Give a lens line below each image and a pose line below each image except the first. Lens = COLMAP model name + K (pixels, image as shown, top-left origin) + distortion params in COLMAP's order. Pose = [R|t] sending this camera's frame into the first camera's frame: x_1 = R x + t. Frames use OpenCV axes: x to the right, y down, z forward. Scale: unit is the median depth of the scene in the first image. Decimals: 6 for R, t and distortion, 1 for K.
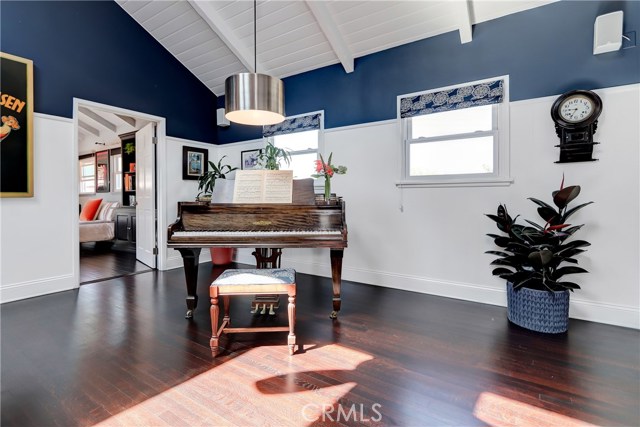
lens RADIAL K [[292.6, 0, 302.8], [0, 292.6, 200.5], [0, 0, 1]] dist [0.000405, -0.003329]
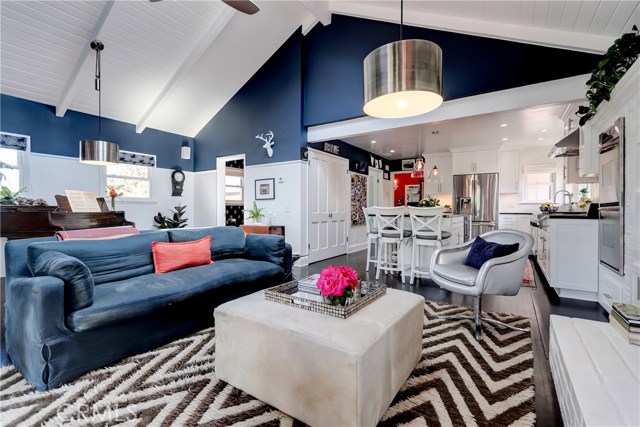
lens RADIAL K [[292.6, 0, 317.3], [0, 292.6, 211.5], [0, 0, 1]] dist [0.000405, -0.003329]
pose [[-0.009542, 0.000423, 0.999954, -1.587004], [0.007261, 0.999974, -0.000354, 0.015207], [-0.999928, 0.007257, -0.009545, -0.234386]]
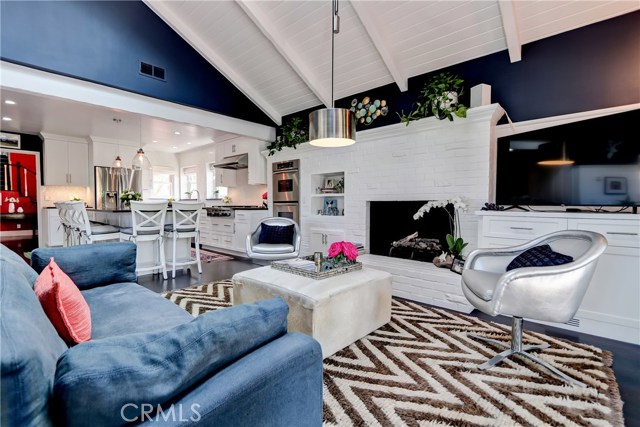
lens RADIAL K [[292.6, 0, 307.7], [0, 292.6, 214.3], [0, 0, 1]] dist [0.000405, -0.003329]
pose [[-0.988078, -0.000595, 0.153952, -1.067869], [0.005978, 0.999090, 0.042232, 0.000831], [-0.153837, 0.042649, -0.987175, 0.581276]]
